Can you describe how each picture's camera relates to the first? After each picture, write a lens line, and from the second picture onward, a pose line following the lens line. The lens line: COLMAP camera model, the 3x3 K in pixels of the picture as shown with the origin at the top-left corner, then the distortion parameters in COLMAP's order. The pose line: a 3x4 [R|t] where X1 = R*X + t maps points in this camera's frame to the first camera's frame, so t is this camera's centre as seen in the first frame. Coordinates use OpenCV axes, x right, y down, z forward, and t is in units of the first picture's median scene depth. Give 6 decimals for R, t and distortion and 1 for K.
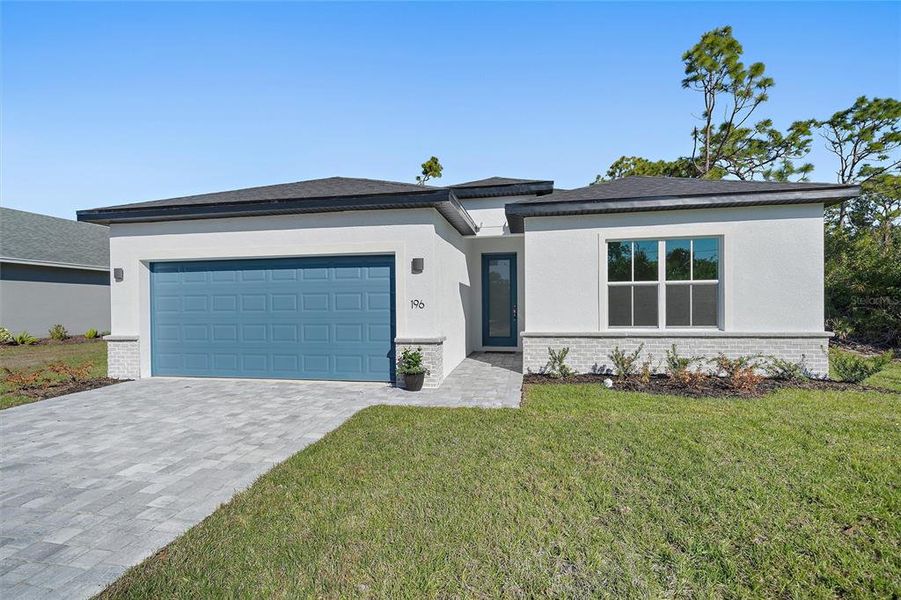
lens RADIAL K [[424.4, 0, 451.4], [0, 424.4, 312.9], [0, 0, 1]] dist [-0.000410, 0.000180]
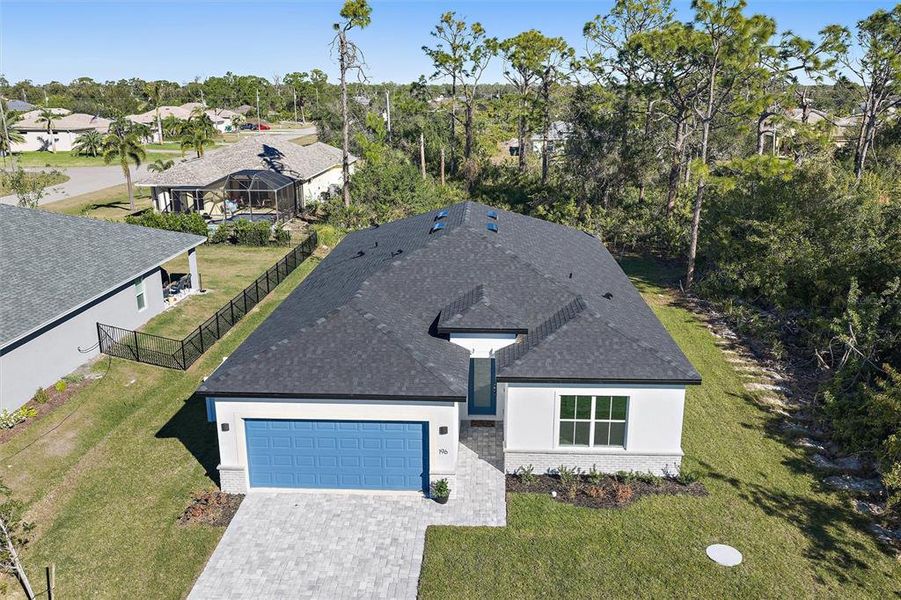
lens RADIAL K [[736.9, 0, 461.5], [0, 736.9, 297.0], [0, 0, 1]] dist [0.005741, -0.011263]
pose [[0.989128, -0.030020, 0.143963, -0.364328], [-0.008379, 0.965848, 0.258972, -1.207679], [-0.146820, -0.257363, 0.955096, -1.413447]]
